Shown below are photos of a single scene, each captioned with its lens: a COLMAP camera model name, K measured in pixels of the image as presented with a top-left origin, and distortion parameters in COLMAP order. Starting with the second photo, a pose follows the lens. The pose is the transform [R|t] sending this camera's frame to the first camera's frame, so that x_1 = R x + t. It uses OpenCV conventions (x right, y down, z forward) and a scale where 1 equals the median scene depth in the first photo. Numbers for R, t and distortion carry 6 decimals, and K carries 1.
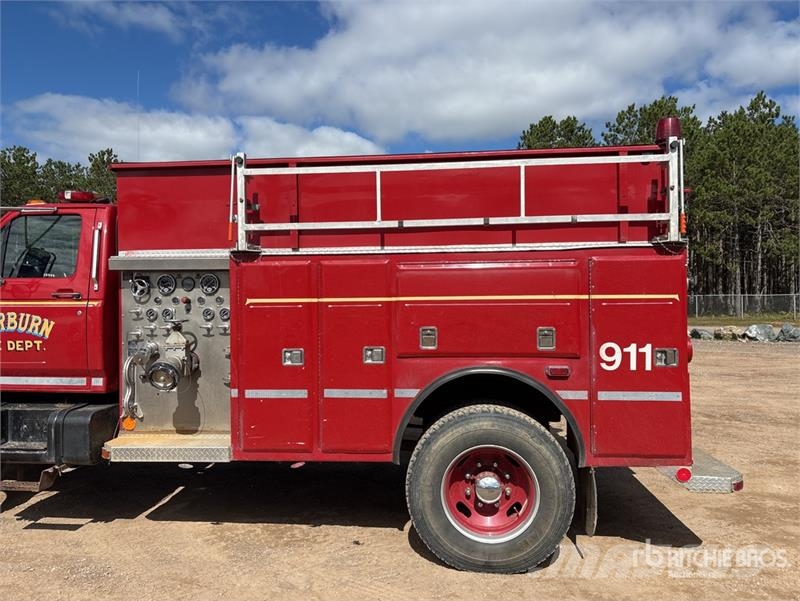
lens RADIAL K [[604.4, 0, 401.1], [0, 604.4, 301.8], [0, 0, 1]] dist [0.061292, -0.062750]
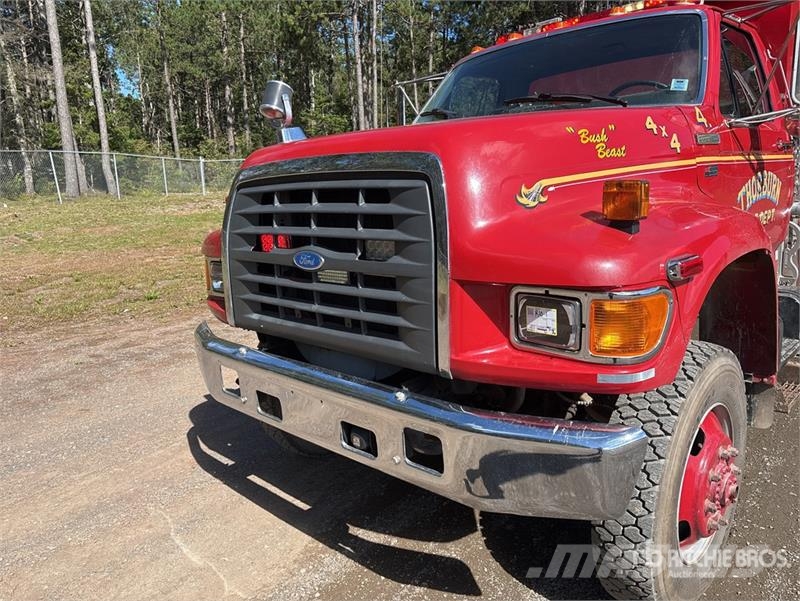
lens RADIAL K [[604.4, 0, 406.0], [0, 604.4, 306.7], [0, 0, 1]] dist [0.061292, -0.062750]
pose [[0.619904, -0.187284, 0.762000, -1.456439], [0.049774, 0.978529, 0.200010, 0.008962], [-0.783097, -0.086059, 0.615916, 0.882216]]
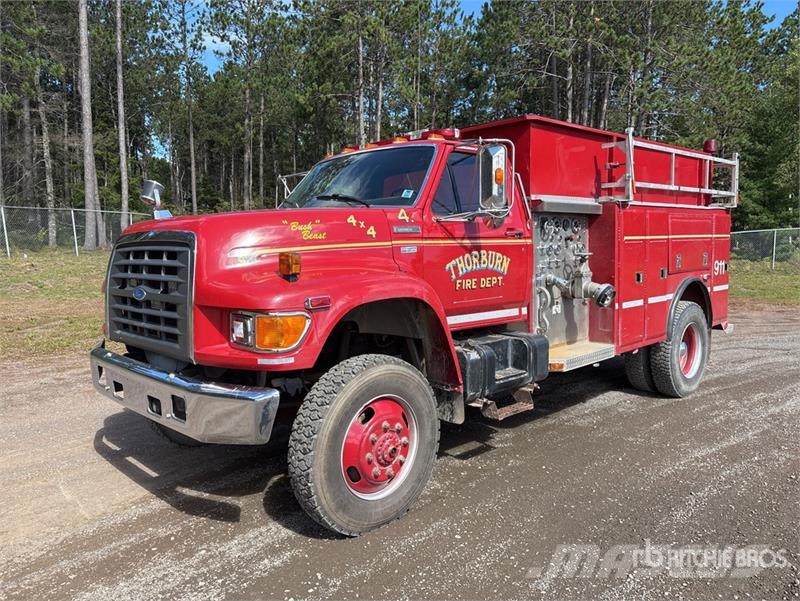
lens RADIAL K [[604.4, 0, 395.4], [0, 604.4, 297.6], [0, 0, 1]] dist [0.061292, -0.062750]
pose [[0.656805, -0.071432, 0.750670, -1.504469], [0.015015, 0.996545, 0.081691, 0.011242], [-0.753911, -0.042384, 0.655608, 0.447304]]
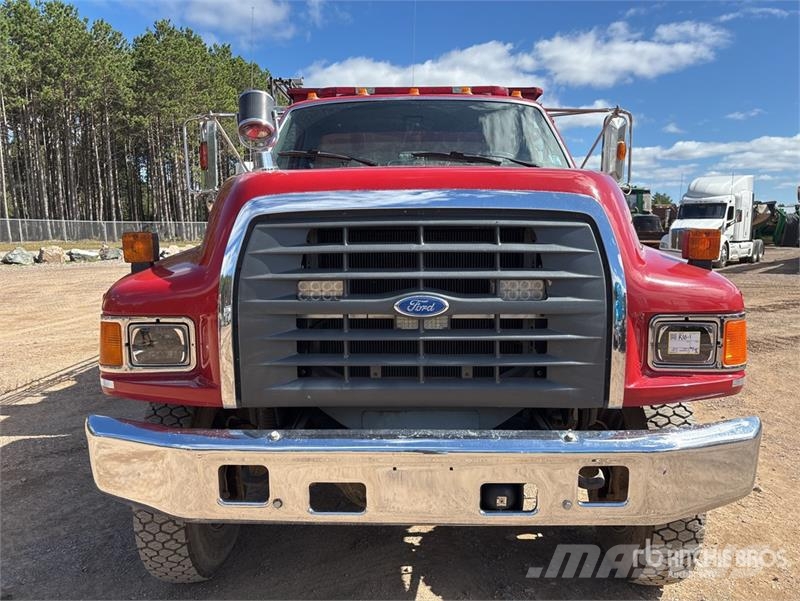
lens RADIAL K [[604.4, 0, 401.4], [0, 604.4, 307.4], [0, 0, 1]] dist [0.061292, -0.062750]
pose [[-0.067097, -0.129994, 0.989242, -1.551542], [0.010600, 0.991327, 0.130987, 0.010769], [-0.997690, 0.019275, -0.065137, 1.323974]]
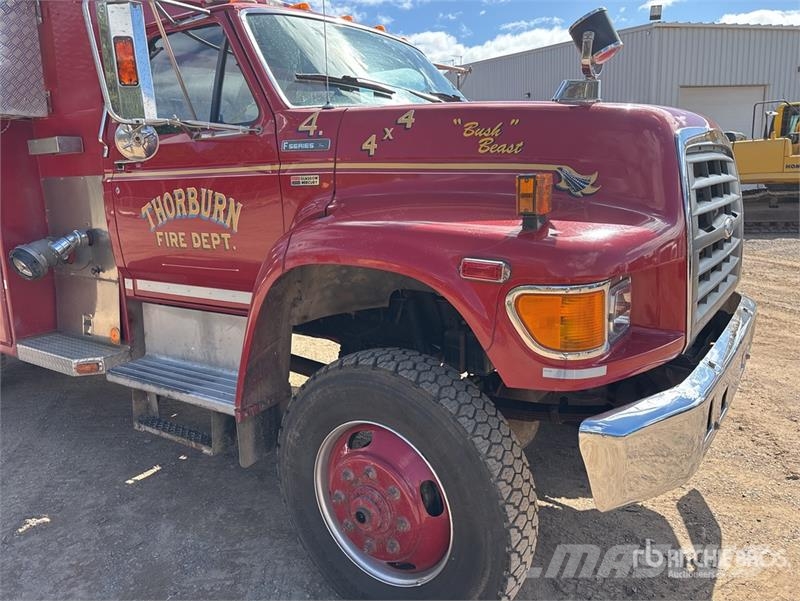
lens RADIAL K [[604.4, 0, 402.6], [0, 604.4, 299.3], [0, 0, 1]] dist [0.061292, -0.062750]
pose [[0.878954, 0.065614, -0.472371, -0.145883], [0.034848, 0.979006, 0.200829, 0.011672], [0.475631, -0.192980, 0.858215, 0.550760]]
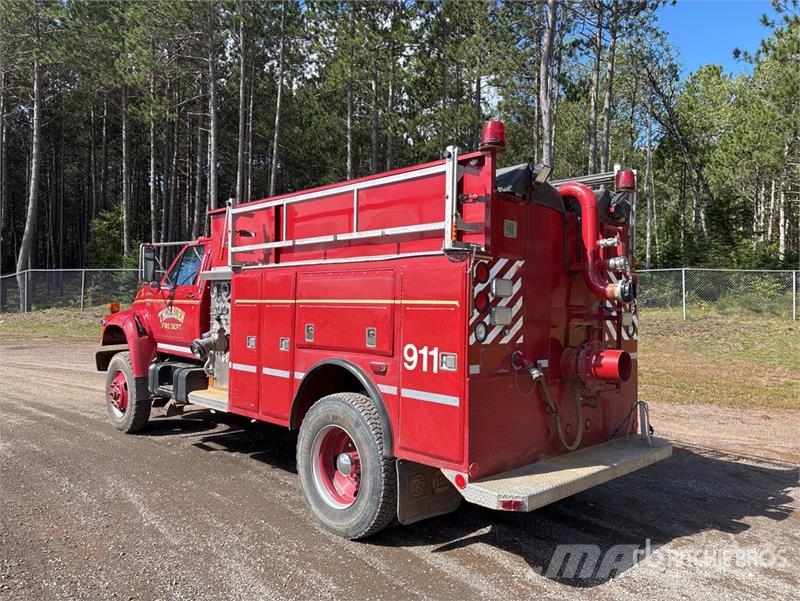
lens RADIAL K [[604.4, 0, 402.5], [0, 604.4, 294.0], [0, 0, 1]] dist [0.061292, -0.062750]
pose [[0.762614, 0.006484, -0.646821, 0.899949], [-0.021286, 0.999660, -0.015076, -0.004871], [0.646503, 0.025265, 0.762493, 0.149862]]
